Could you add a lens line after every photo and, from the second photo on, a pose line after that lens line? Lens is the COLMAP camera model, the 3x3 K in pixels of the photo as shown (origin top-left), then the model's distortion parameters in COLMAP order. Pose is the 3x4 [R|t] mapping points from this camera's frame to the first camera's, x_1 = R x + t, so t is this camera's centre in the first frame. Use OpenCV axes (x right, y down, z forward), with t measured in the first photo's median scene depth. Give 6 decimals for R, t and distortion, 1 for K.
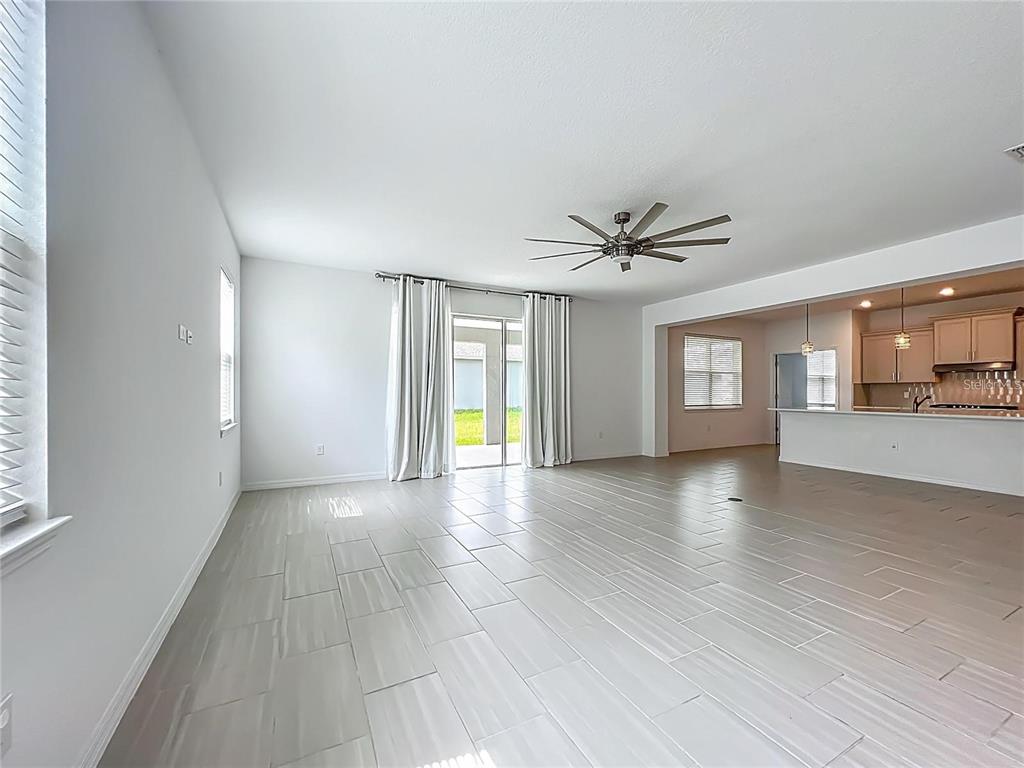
lens RADIAL K [[418.3, 0, 495.1], [0, 418.3, 386.4], [0, 0, 1]] dist [-0.001921, -0.000403]
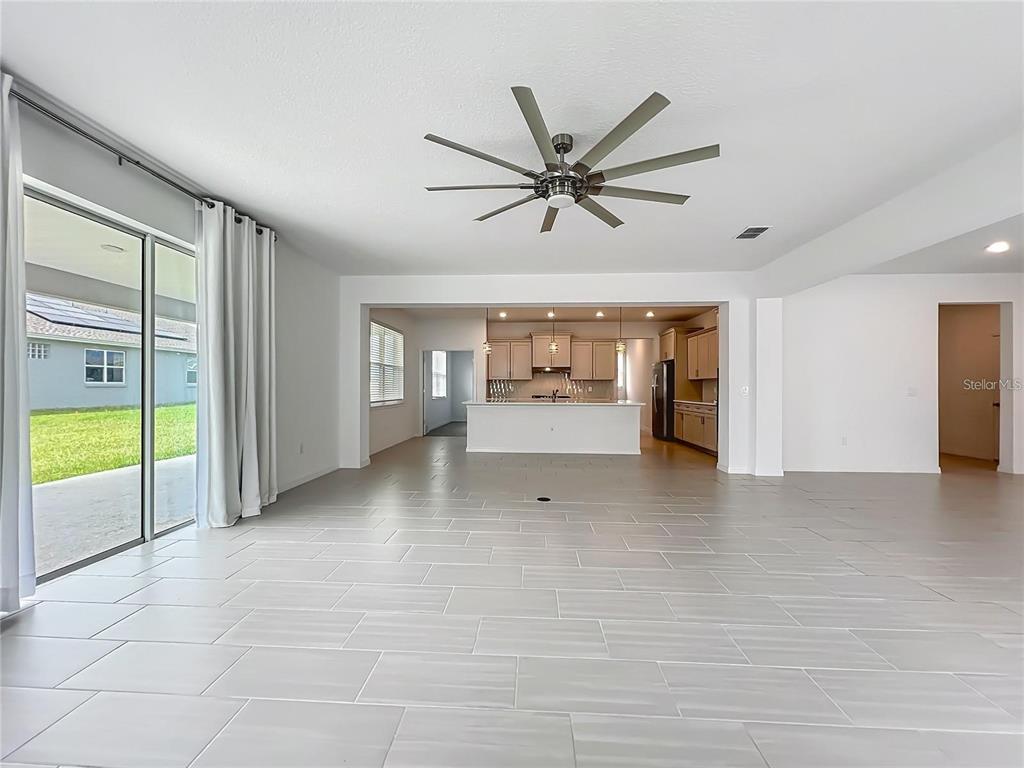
lens RADIAL K [[418.3, 0, 514.8], [0, 418.3, 390.8], [0, 0, 1]] dist [-0.001921, -0.000403]
pose [[0.486214, -0.008594, 0.873798, -0.195226], [-0.012339, 0.999784, 0.016700, 0.004256], [-0.873753, -0.018902, 0.486003, 0.393805]]
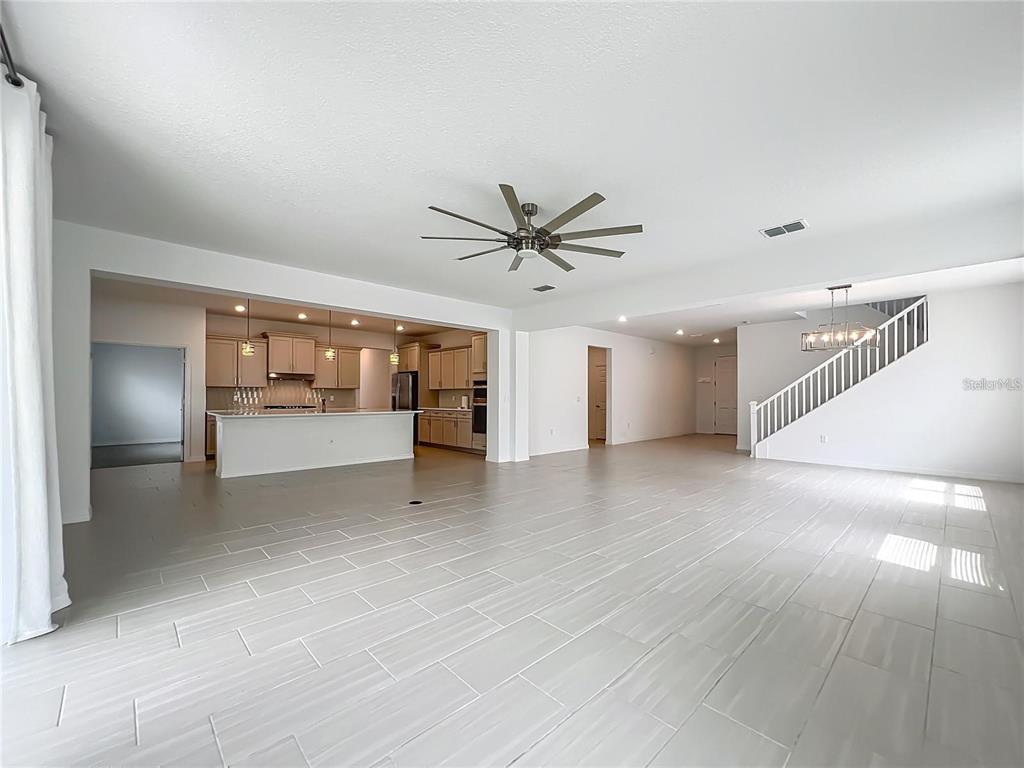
lens RADIAL K [[418.3, 0, 527.2], [0, 418.3, 399.0], [0, 0, 1]] dist [-0.001921, -0.000403]
pose [[-0.308868, -0.009438, 0.951058, -0.314338], [-0.015446, 0.999869, 0.004906, 0.006088], [-0.950979, -0.013175, -0.308973, 0.701674]]
